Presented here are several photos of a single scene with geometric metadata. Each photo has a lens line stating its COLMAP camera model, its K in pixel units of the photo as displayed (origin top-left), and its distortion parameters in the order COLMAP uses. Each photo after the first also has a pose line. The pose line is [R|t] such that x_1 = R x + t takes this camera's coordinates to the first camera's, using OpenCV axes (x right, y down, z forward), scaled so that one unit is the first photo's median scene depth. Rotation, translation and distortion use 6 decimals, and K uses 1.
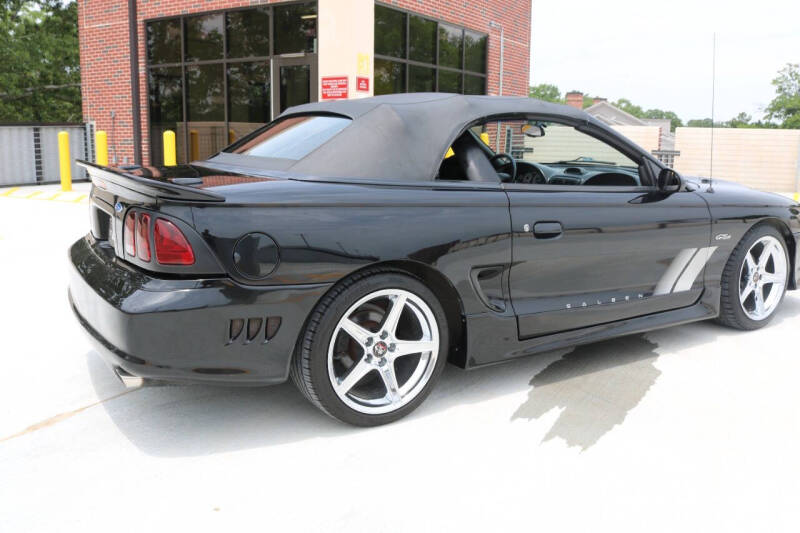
lens RADIAL K [[723.5, 0, 400.0], [0, 723.5, 266.5], [0, 0, 1]] dist [-0.144630, 0.124694]
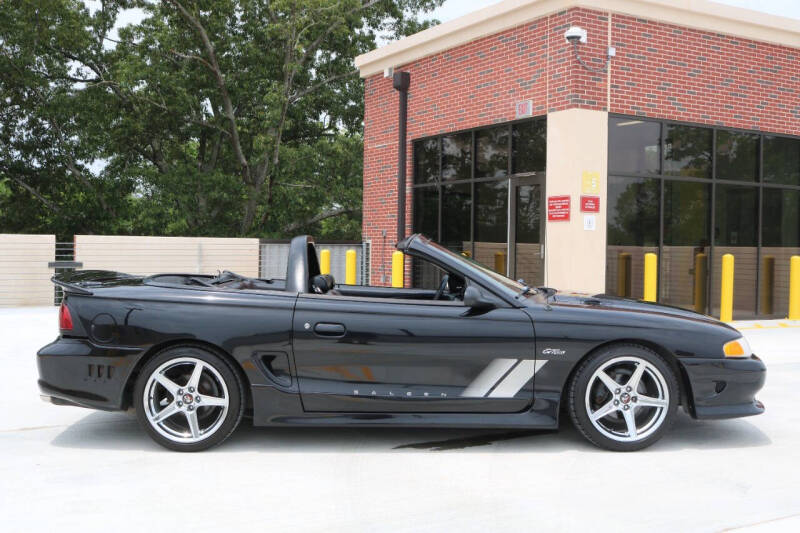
lens RADIAL K [[945.8, 0, 418.2], [0, 945.8, 266.1], [0, 0, 1]] dist [-0.020734, -0.012719]
pose [[0.870398, 0.015404, -0.492108, 1.001623], [-0.099644, 0.984338, -0.145429, 0.060410], [0.482160, 0.175617, 0.858301, -0.366884]]
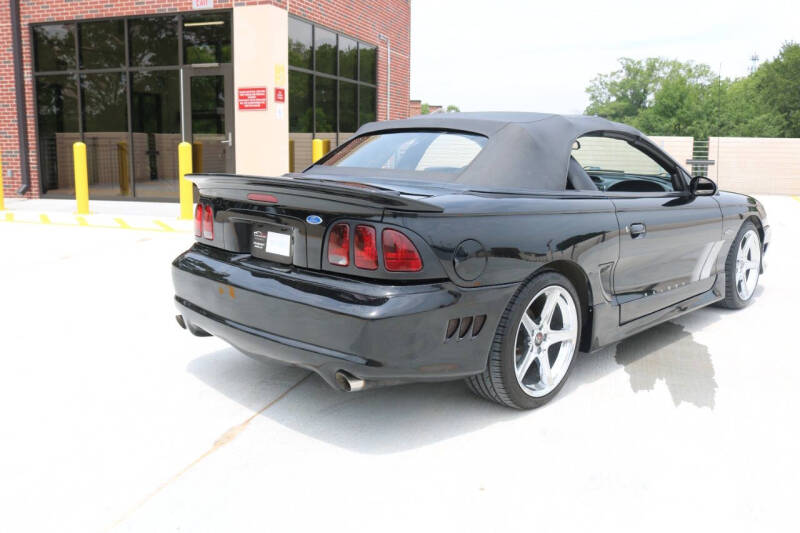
lens RADIAL K [[723.5, 0, 400.0], [0, 723.5, 266.5], [0, 0, 1]] dist [-0.144630, 0.124694]
pose [[0.971882, -0.042619, 0.231578, -0.371261], [0.044899, 0.998981, -0.004581, -0.003396], [-0.231147, 0.014850, 0.972806, -0.038449]]
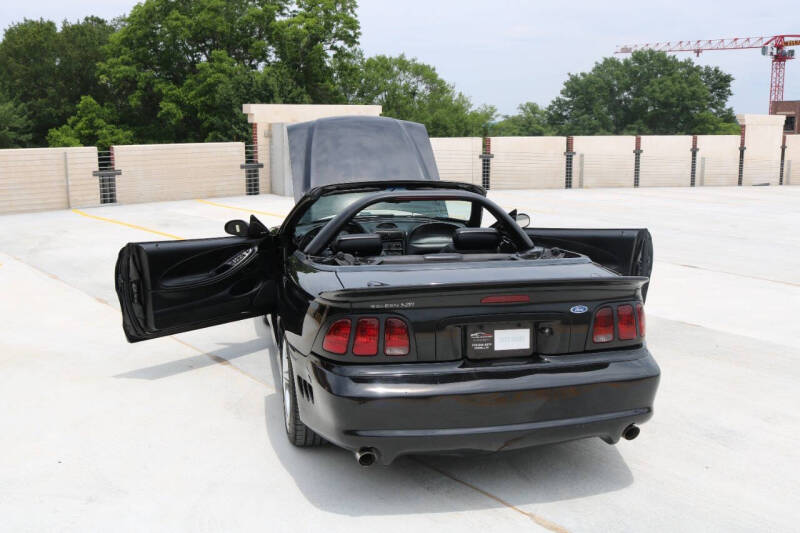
lens RADIAL K [[808.2, 0, 400.0], [0, 808.2, 266.5], [0, 0, 1]] dist [-0.127922, 0.113297]
pose [[0.326023, -0.171709, 0.929637, -1.228872], [0.178510, 0.976858, 0.117827, -0.259321], [-0.928355, 0.127535, 0.349130, 0.569001]]
